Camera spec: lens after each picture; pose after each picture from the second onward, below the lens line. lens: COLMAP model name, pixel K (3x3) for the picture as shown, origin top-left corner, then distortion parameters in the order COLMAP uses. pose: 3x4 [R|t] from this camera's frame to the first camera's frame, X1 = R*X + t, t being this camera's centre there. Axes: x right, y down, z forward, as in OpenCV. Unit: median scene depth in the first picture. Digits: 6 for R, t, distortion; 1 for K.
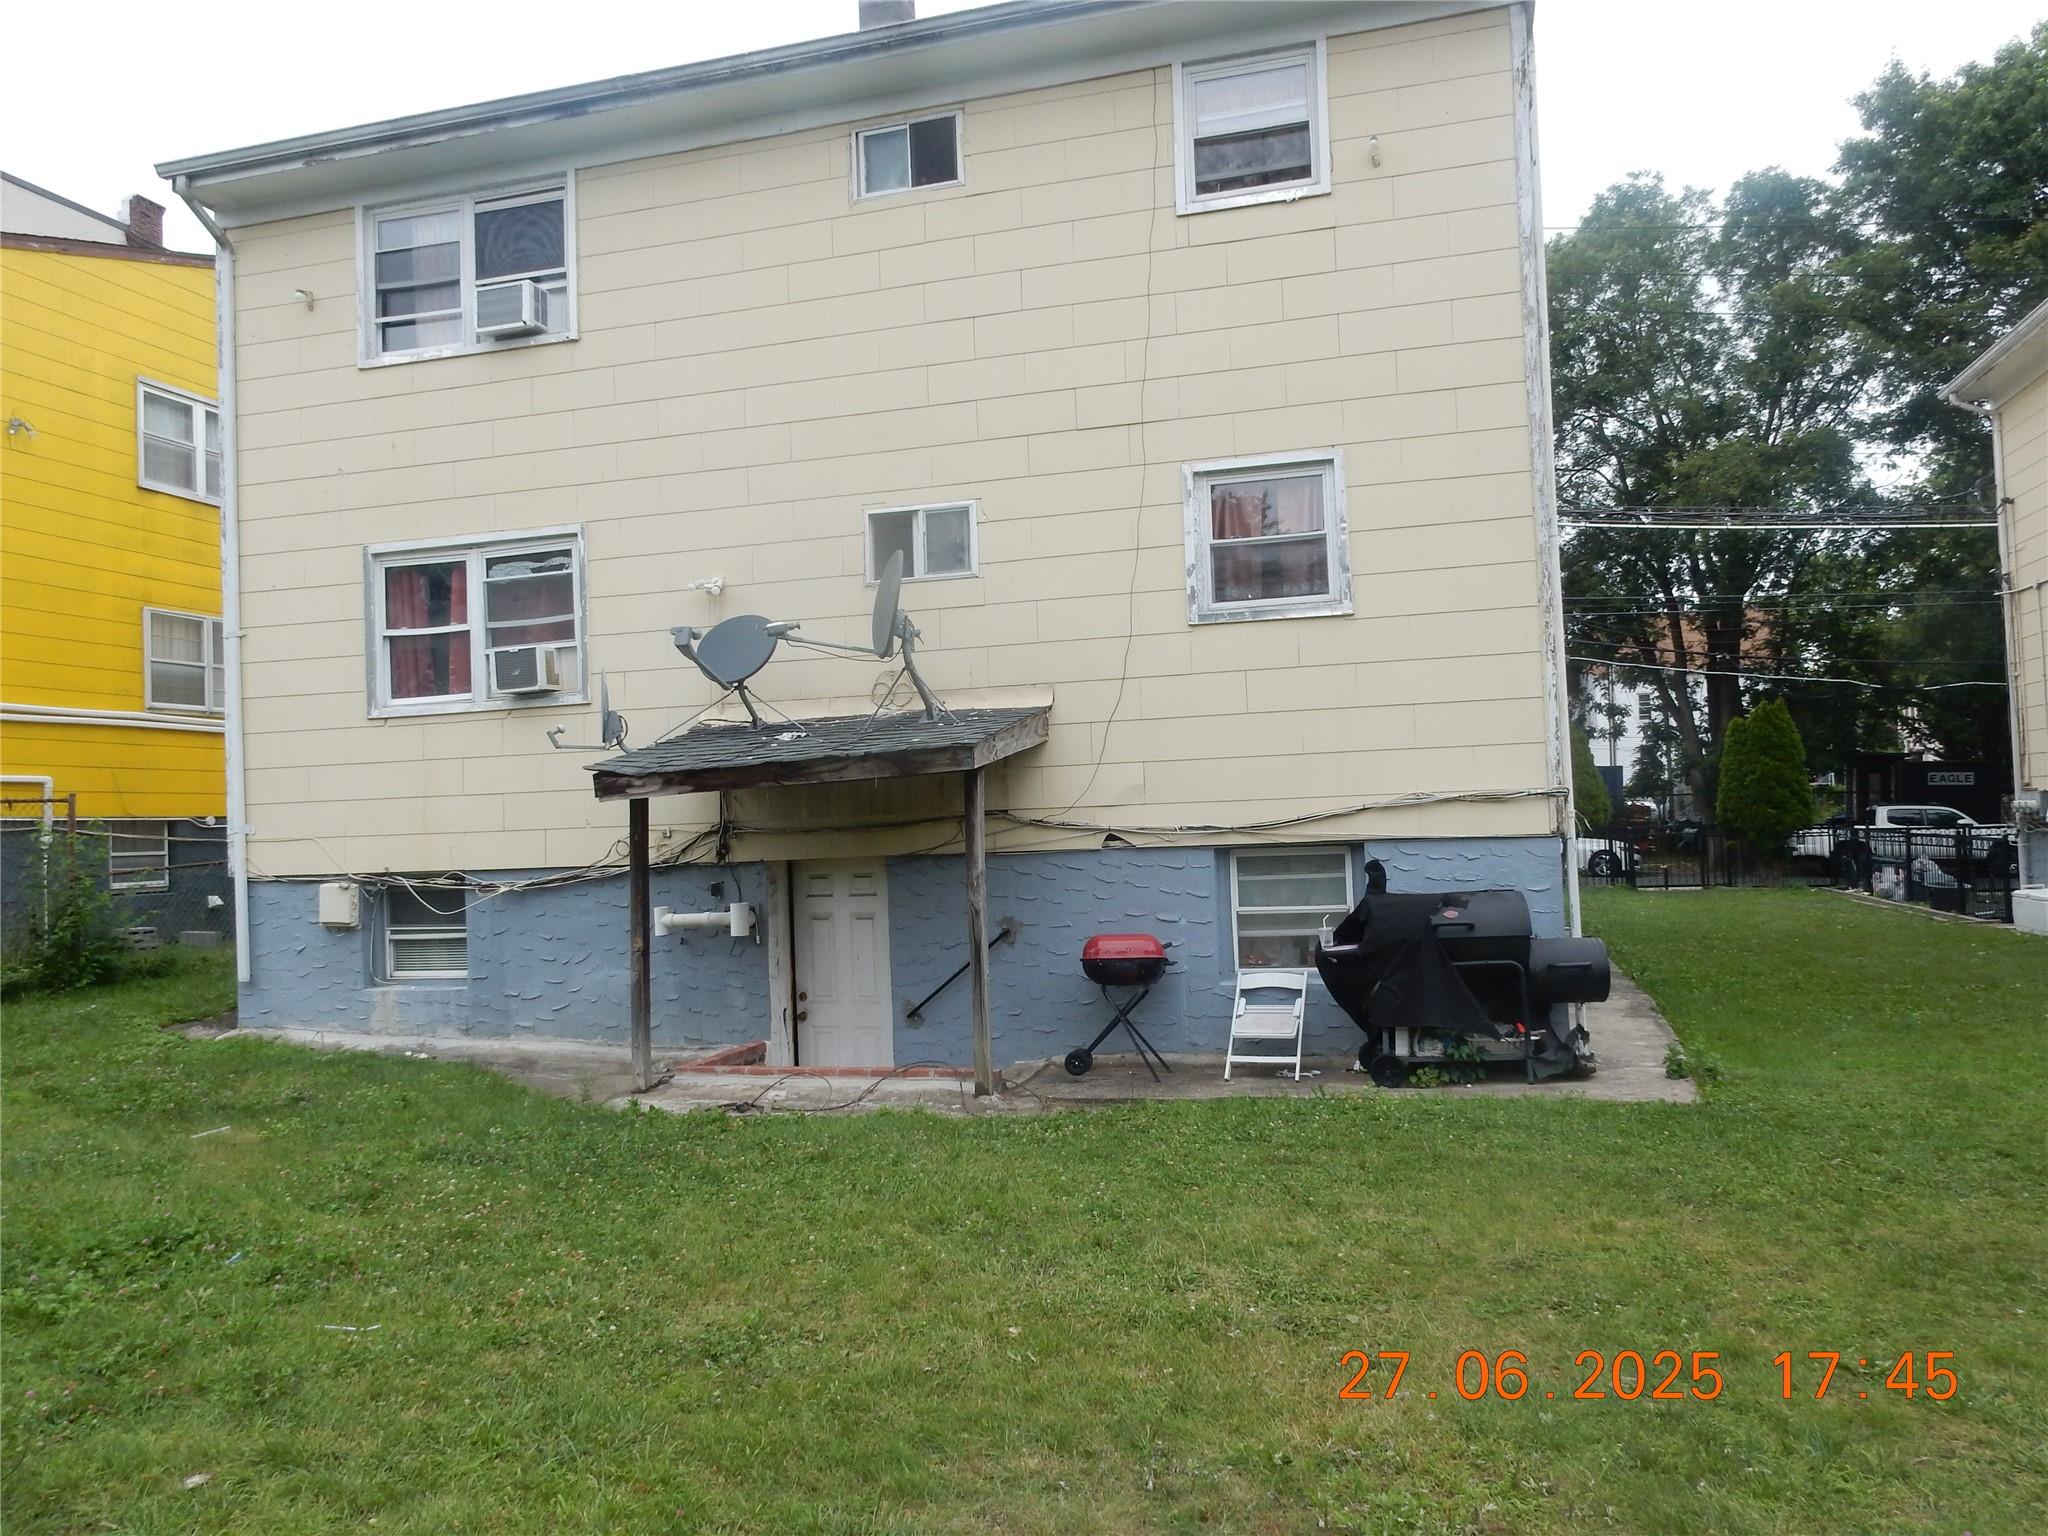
lens RADIAL K [[1501.5, 0, 1024.0], [0, 1501.5, 768.0], [0, 0, 1]] dist [0.003697, -0.012244]
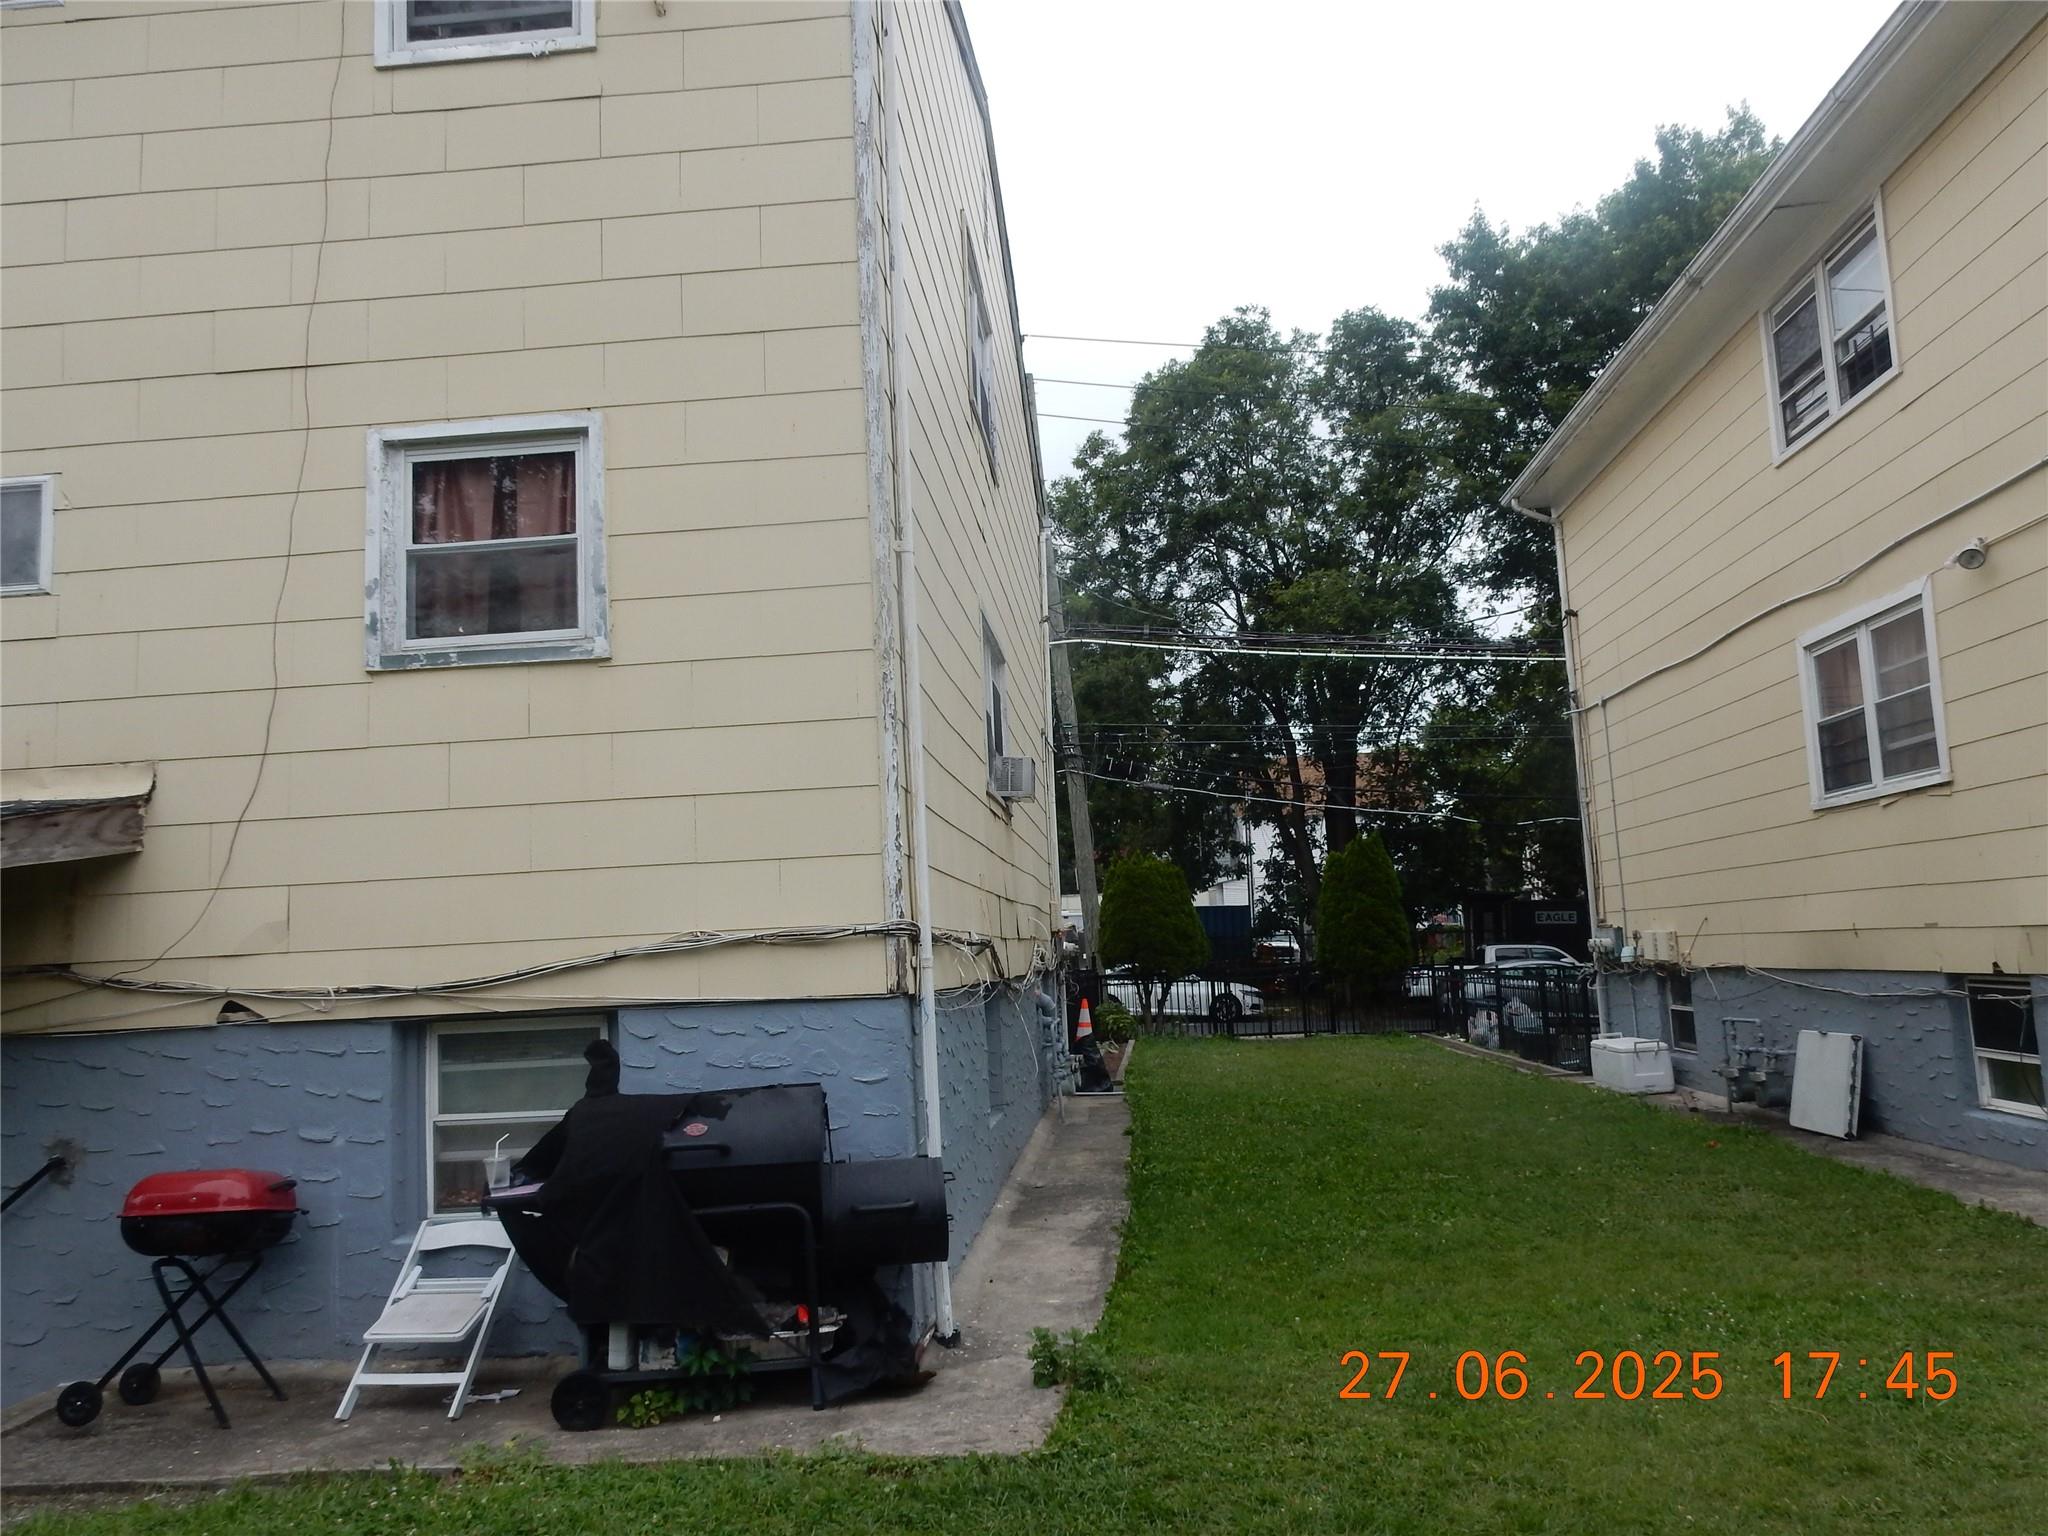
lens RADIAL K [[1485.9, 0, 1031.1], [0, 1485.9, 770.5], [0, 0, 1]] dist [0.006699, -0.000706]
pose [[0.979445, 0.016446, 0.201041, 0.225470], [0.002625, 0.995547, -0.094231, 0.006618], [-0.201696, 0.092822, 0.975040, 0.279473]]
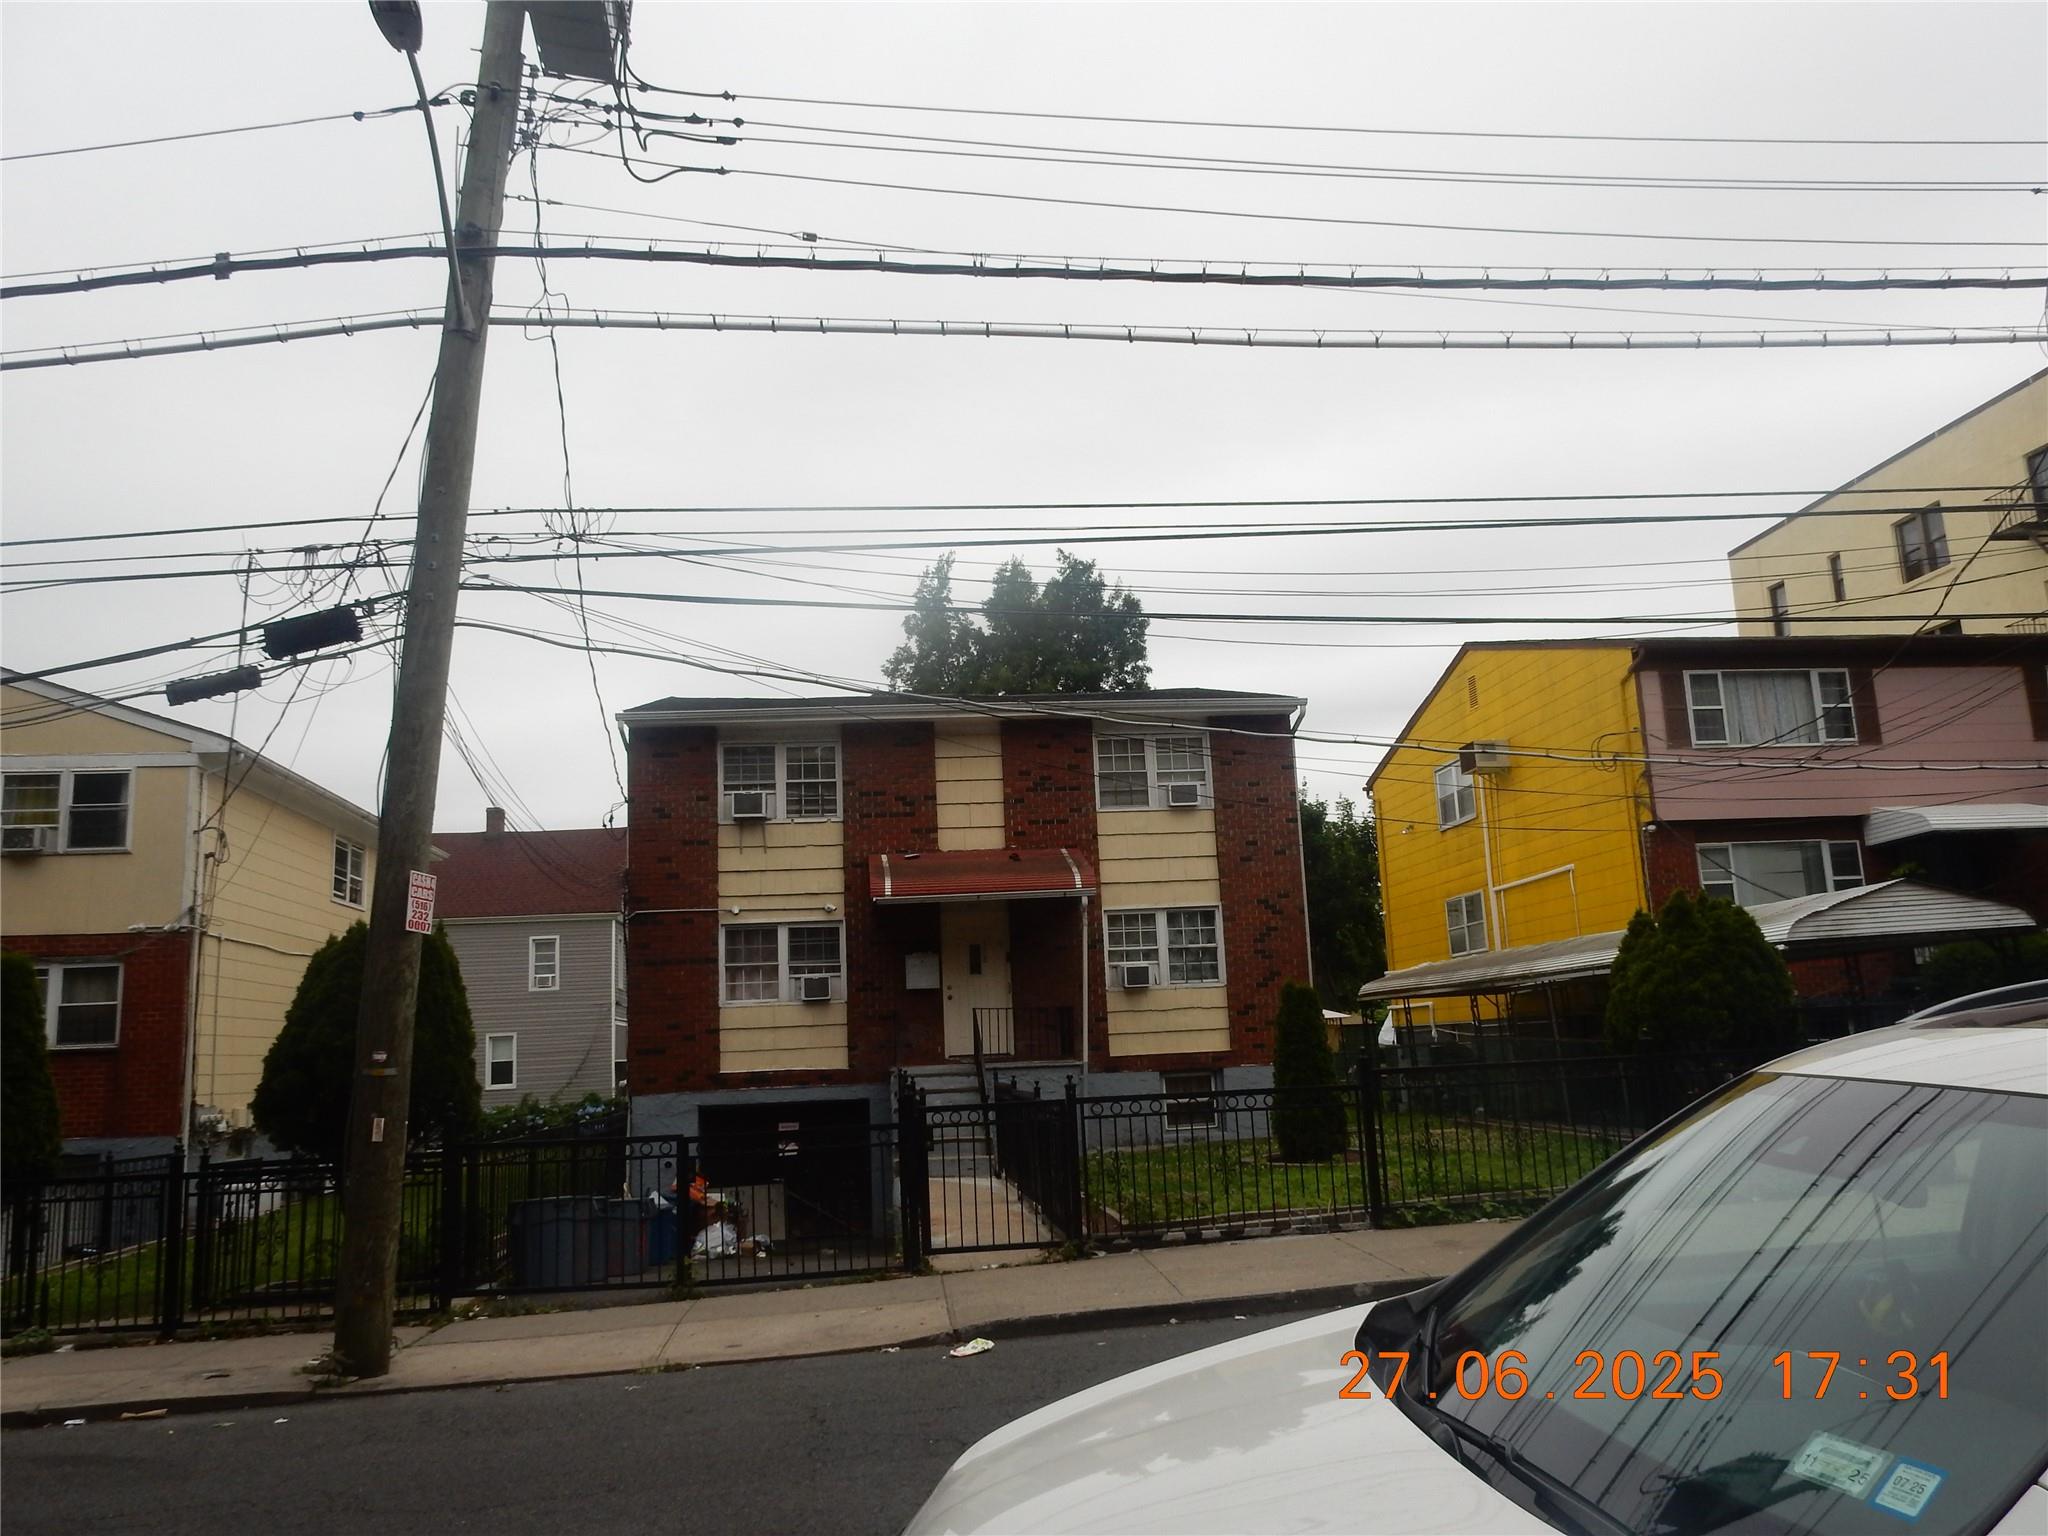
lens RADIAL K [[1511.4, 0, 1007.6], [0, 1511.4, 774.2], [0, 0, 1]] dist [-0.005700, -0.000880]
pose [[-0.924530, 0.007150, -0.381043, 0.849447], [0.092184, 0.974330, -0.205384, 0.097996], [0.369793, -0.225009, -0.901457, 3.735509]]
